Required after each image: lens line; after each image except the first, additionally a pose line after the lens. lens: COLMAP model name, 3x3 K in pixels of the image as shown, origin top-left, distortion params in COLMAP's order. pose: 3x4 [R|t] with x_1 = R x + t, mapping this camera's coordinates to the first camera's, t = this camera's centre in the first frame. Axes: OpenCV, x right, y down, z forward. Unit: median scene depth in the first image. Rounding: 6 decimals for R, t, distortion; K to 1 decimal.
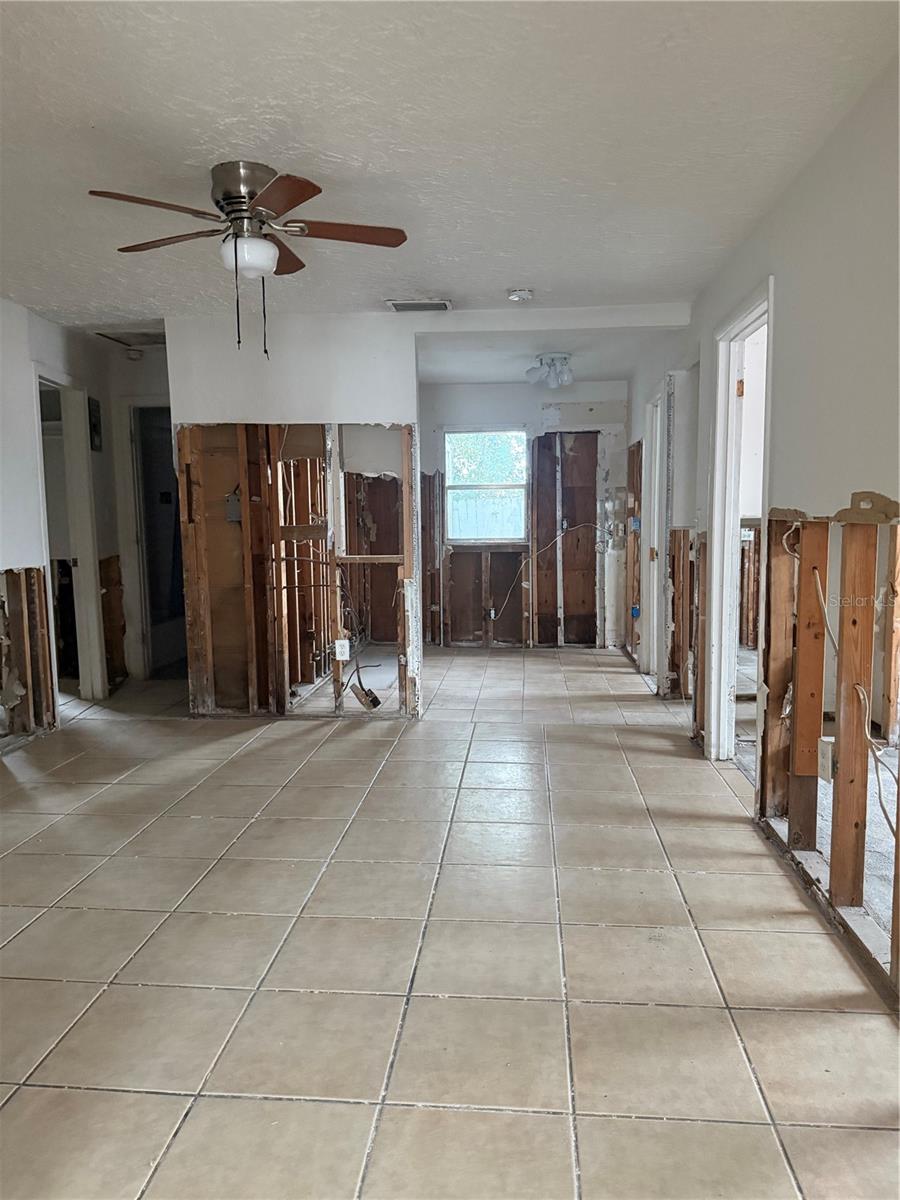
lens RADIAL K [[842.4, 0, 450.0], [0, 842.4, 600.0], [0, 0, 1]] dist [0.152660, -0.291452]
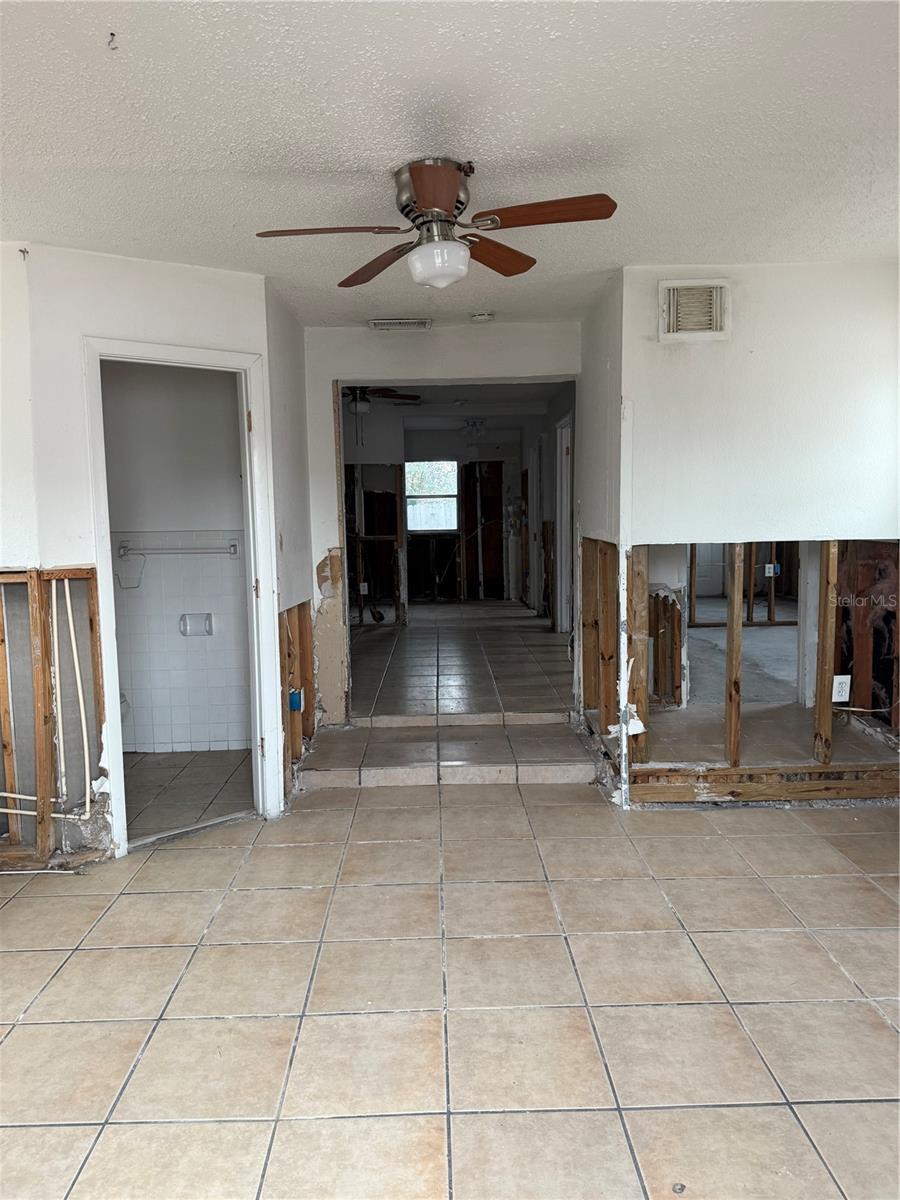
lens RADIAL K [[842.4, 0, 450.0], [0, 842.4, 600.0], [0, 0, 1]] dist [0.152660, -0.291452]
pose [[0.994615, -0.016667, 0.102291, -0.130160], [0.017212, 0.999842, -0.004446, 0.095410], [-0.102201, 0.006183, 0.994745, -0.817900]]
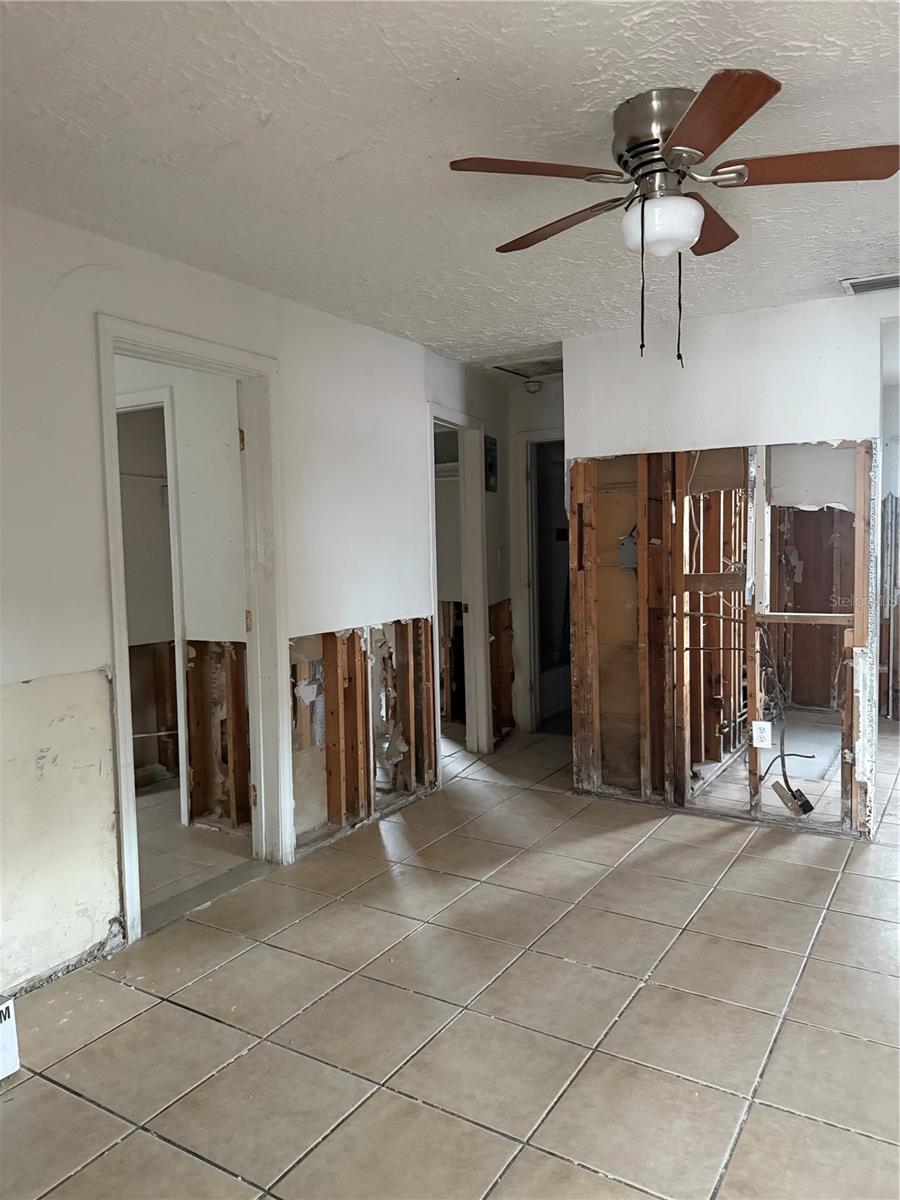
lens RADIAL K [[842.4, 0, 450.0], [0, 842.4, 600.0], [0, 0, 1]] dist [0.152660, -0.291452]
pose [[0.895855, 0.023530, -0.443722, -0.038296], [-0.035592, 0.999188, -0.018873, -0.039560], [0.442918, 0.032700, 0.895966, 0.166484]]
